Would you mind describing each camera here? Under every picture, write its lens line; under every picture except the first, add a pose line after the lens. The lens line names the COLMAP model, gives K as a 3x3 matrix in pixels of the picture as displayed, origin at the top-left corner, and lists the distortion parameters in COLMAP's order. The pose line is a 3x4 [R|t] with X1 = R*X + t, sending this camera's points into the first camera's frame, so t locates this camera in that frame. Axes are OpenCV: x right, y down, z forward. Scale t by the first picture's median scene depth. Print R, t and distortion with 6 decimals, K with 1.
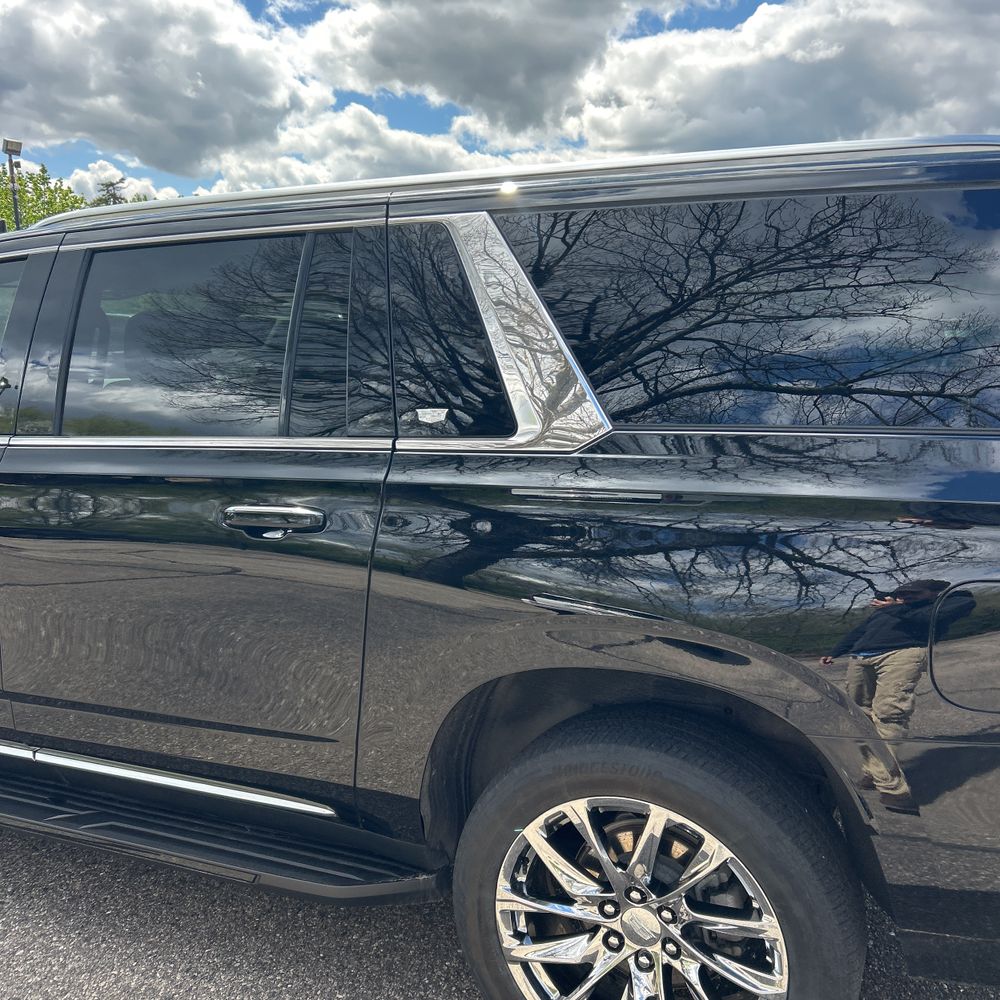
lens RADIAL K [[987.6, 0, 500.0], [0, 987.6, 500.0], [0, 0, 1]] dist [0.001980, -0.003714]
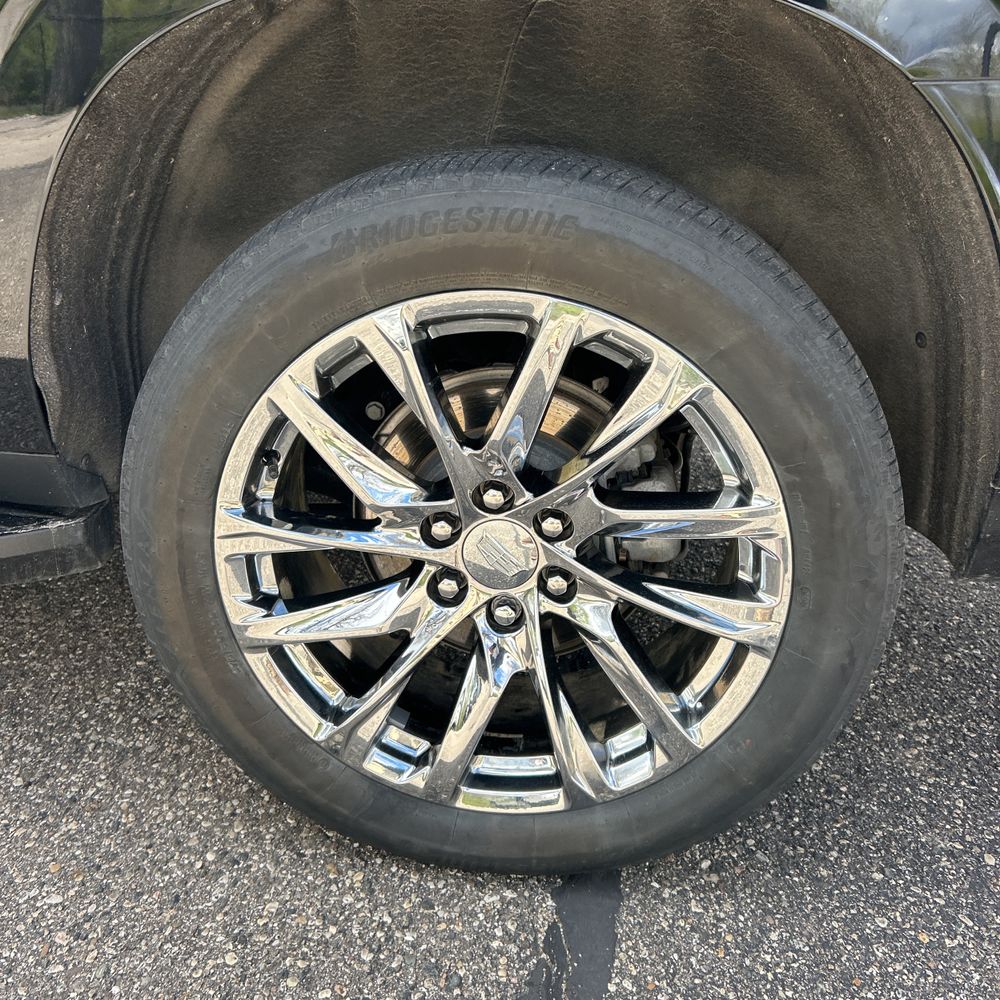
lens RADIAL K [[987.6, 0, 500.0], [0, 987.6, 500.0], [0, 0, 1]] dist [0.001980, -0.003714]
pose [[0.942647, -0.068204, 0.326749, -0.027551], [-0.012913, 0.970718, 0.239875, 0.241964], [-0.333542, -0.230337, 0.914163, 0.455143]]
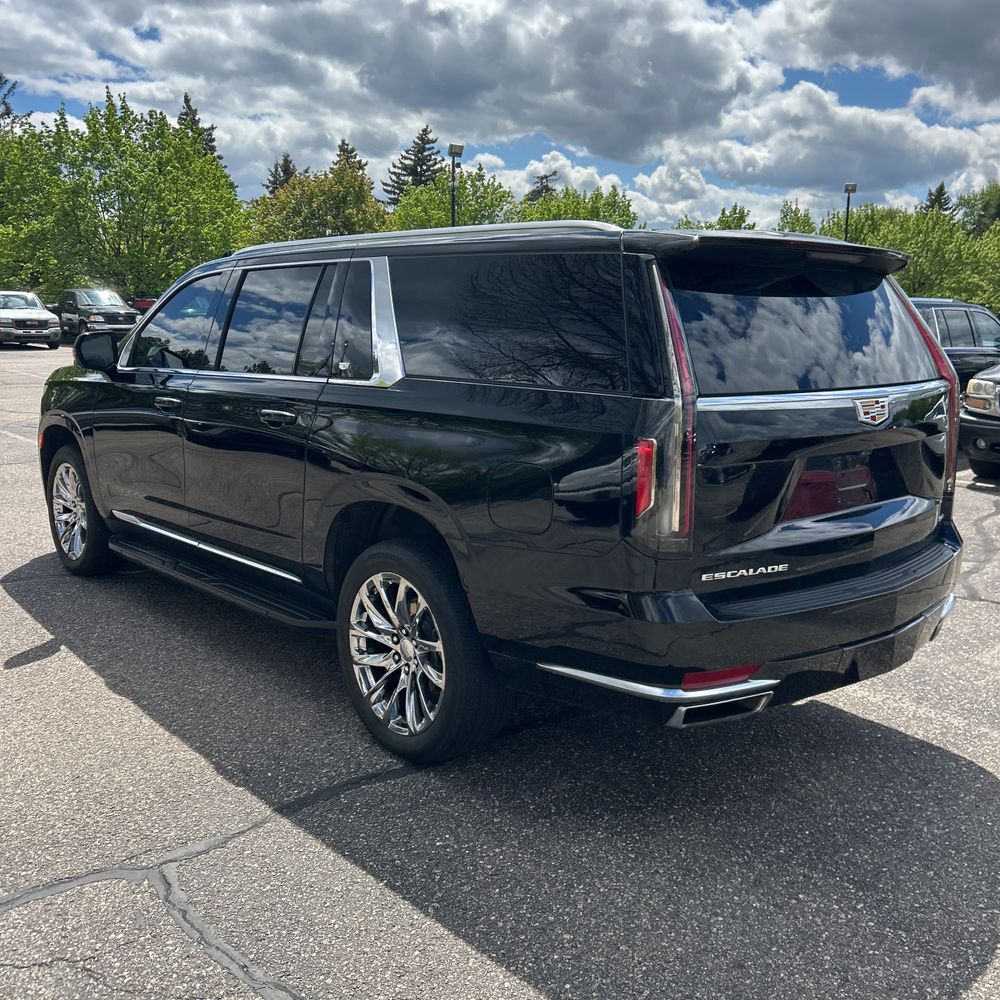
lens RADIAL K [[1013.1, 0, 500.0], [0, 1013.1, 500.0], [0, 0, 1]] dist [0.014135, -0.017603]
pose [[0.903690, 0.104420, -0.415261, 0.946817], [-0.099230, 0.994479, 0.034125, 0.058478], [0.416532, 0.010367, 0.909062, -0.598767]]
